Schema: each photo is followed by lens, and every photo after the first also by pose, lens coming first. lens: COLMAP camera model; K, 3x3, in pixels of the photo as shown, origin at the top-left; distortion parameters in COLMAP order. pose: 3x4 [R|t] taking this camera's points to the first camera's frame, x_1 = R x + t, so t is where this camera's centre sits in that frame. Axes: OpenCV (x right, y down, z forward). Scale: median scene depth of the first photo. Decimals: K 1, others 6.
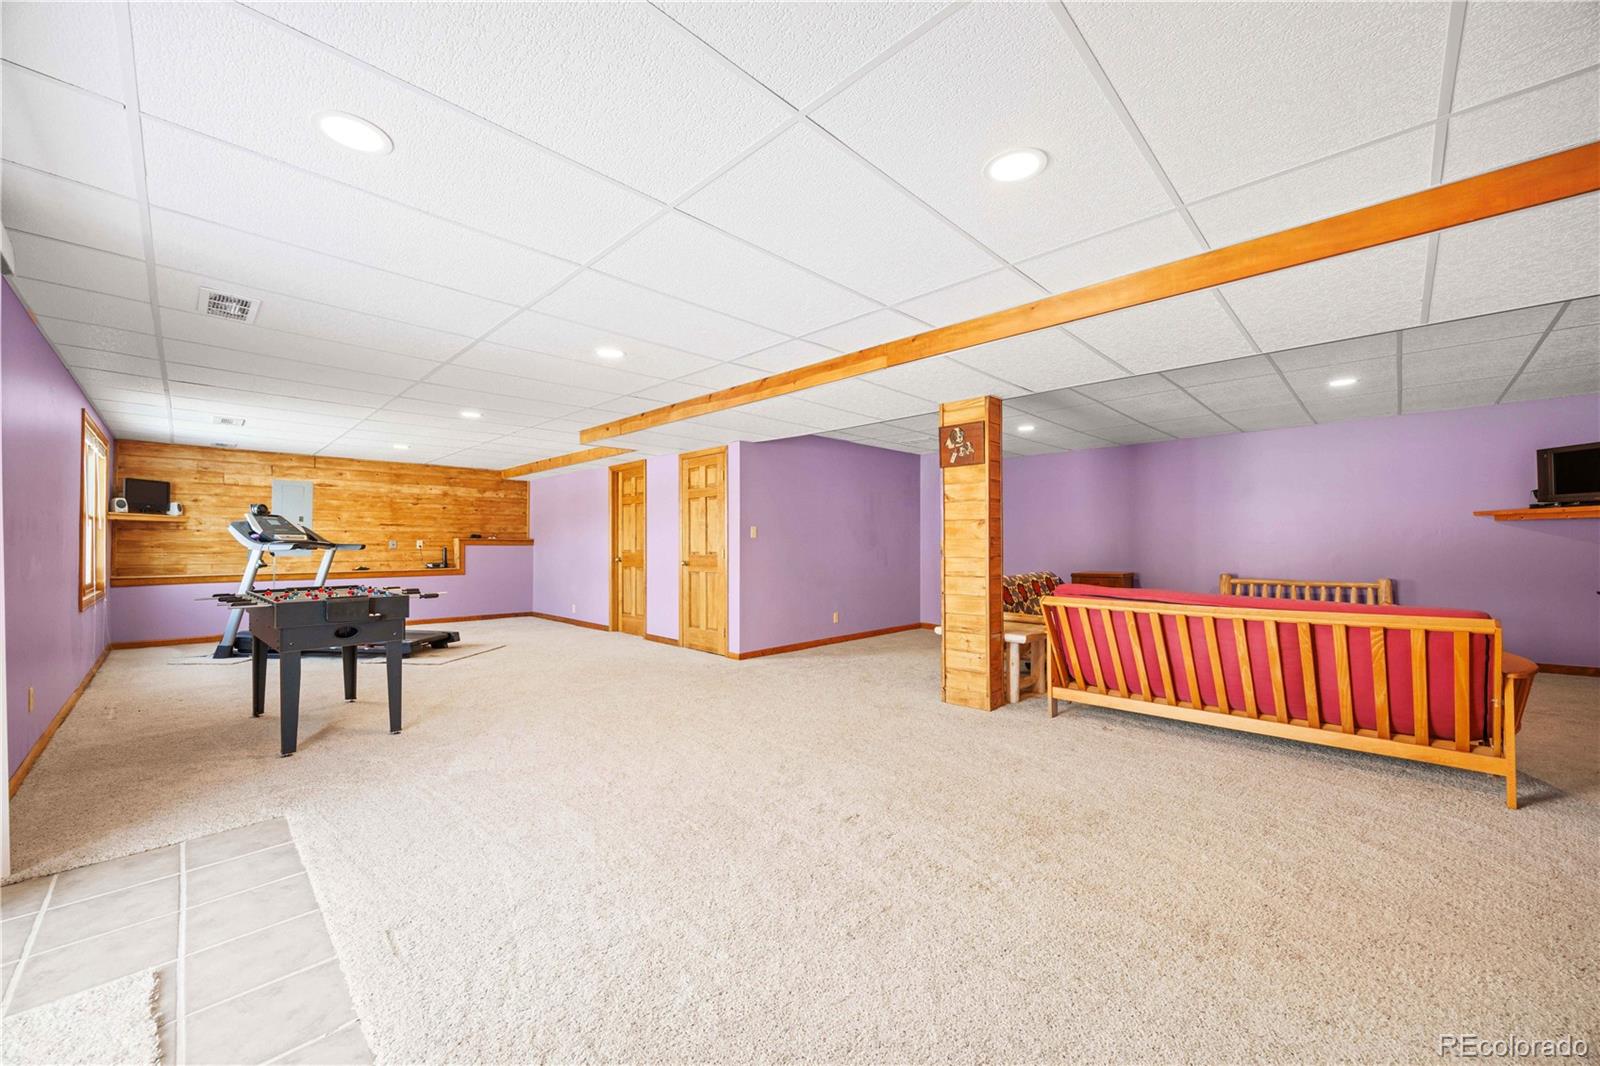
lens RADIAL K [[612.4, 0, 804.9], [0, 612.4, 534.4], [0, 0, 1]] dist [-0.009917, 0.001296]
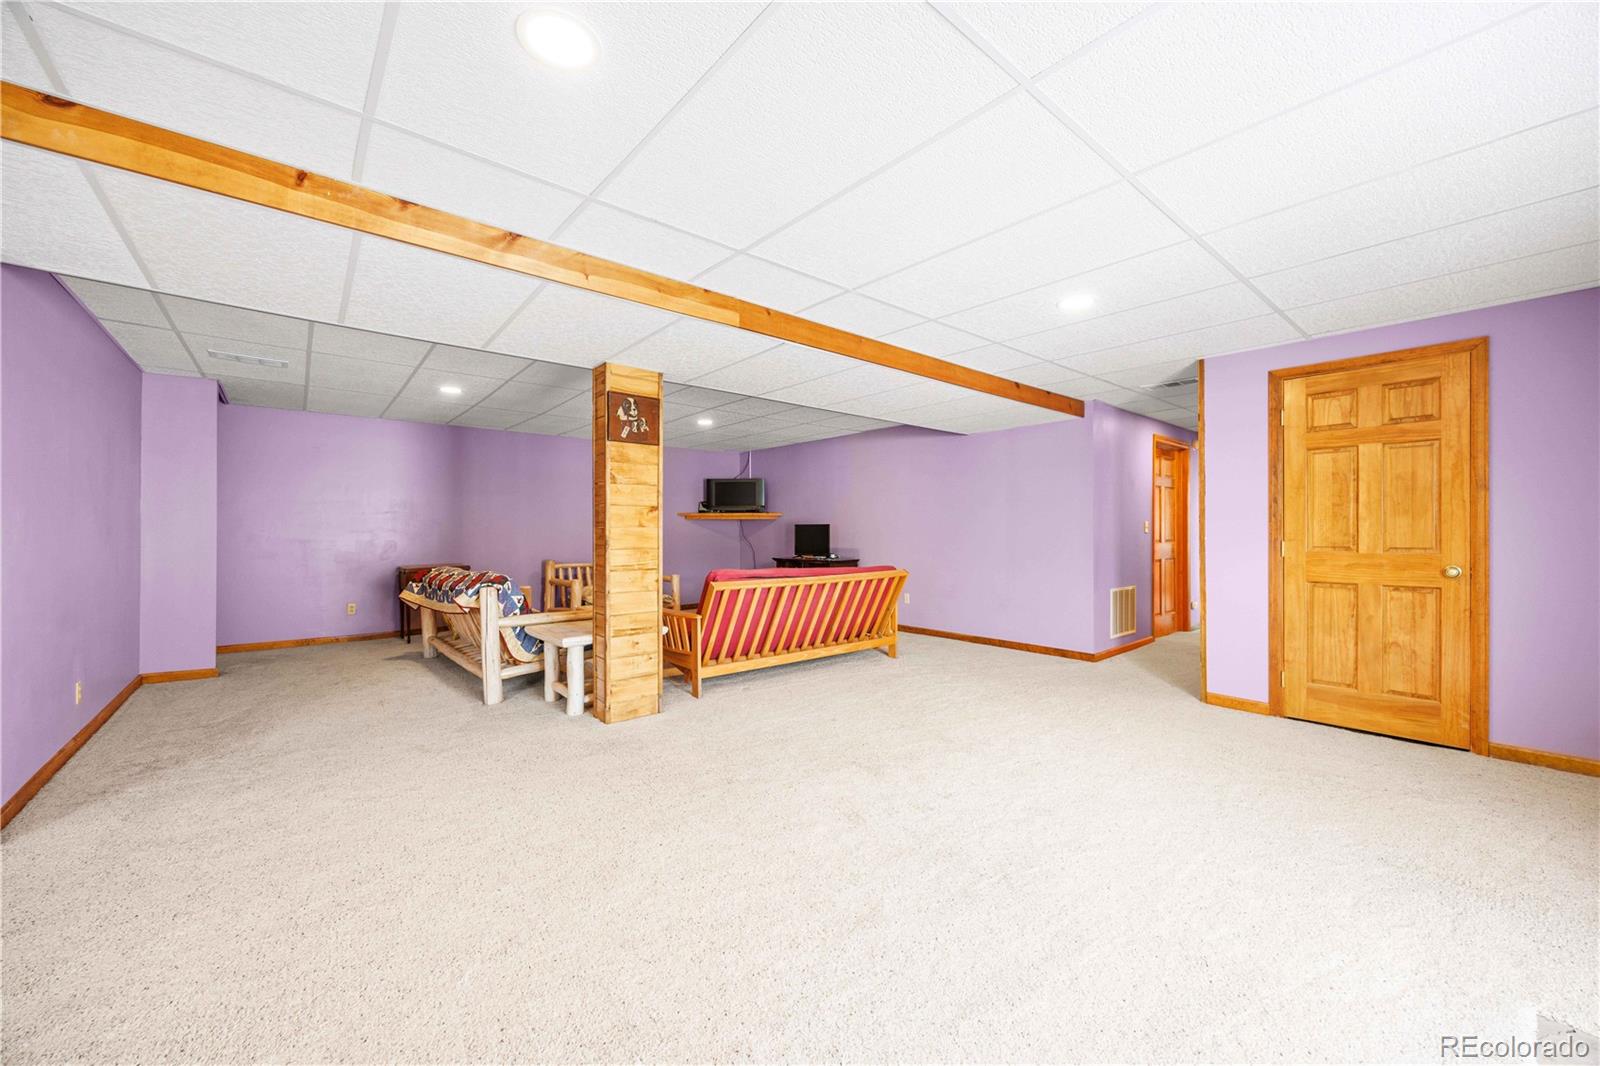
lens RADIAL K [[612.4, 0, 806.4], [0, 612.4, 534.0], [0, 0, 1]] dist [-0.009917, 0.001296]
pose [[0.081640, 0.000221, 0.996662, -0.585385], [-0.016709, 0.999860, 0.001147, 0.011748], [-0.996522, -0.016747, 0.081632, 0.677707]]
